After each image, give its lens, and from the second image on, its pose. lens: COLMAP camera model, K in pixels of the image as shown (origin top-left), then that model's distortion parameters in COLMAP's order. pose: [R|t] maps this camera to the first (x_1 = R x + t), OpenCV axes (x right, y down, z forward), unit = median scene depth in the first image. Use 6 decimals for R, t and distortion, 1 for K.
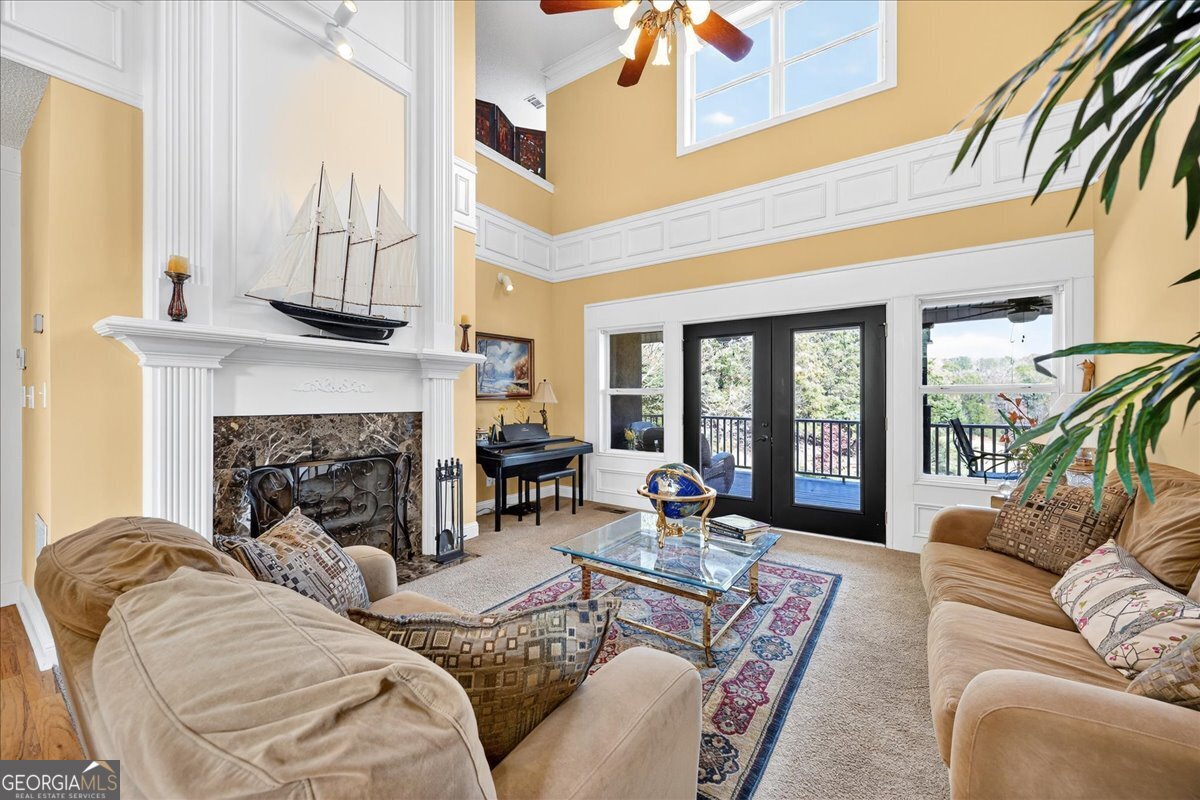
lens RADIAL K [[441.6, 0, 596.7], [0, 441.6, 398.1], [0, 0, 1]] dist [0.000373, 0.000033]
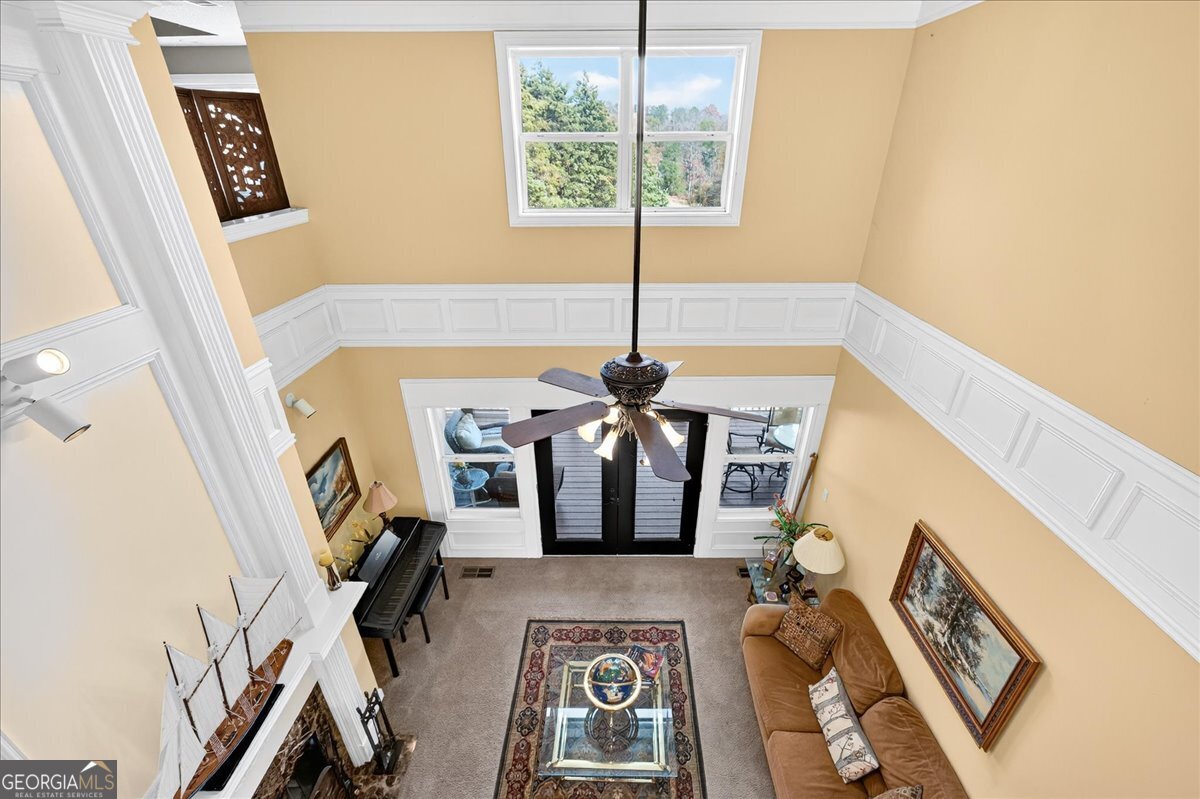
lens RADIAL K [[490.5, 0, 604.2], [0, 490.5, 399.2], [0, 0, 1]] dist [0.003626, 0.000075]
pose [[0.823778, -0.255379, 0.506133, -0.311138], [-0.003162, 0.890706, 0.454569, -1.000757], [-0.566903, -0.376064, 0.732937, 0.211434]]
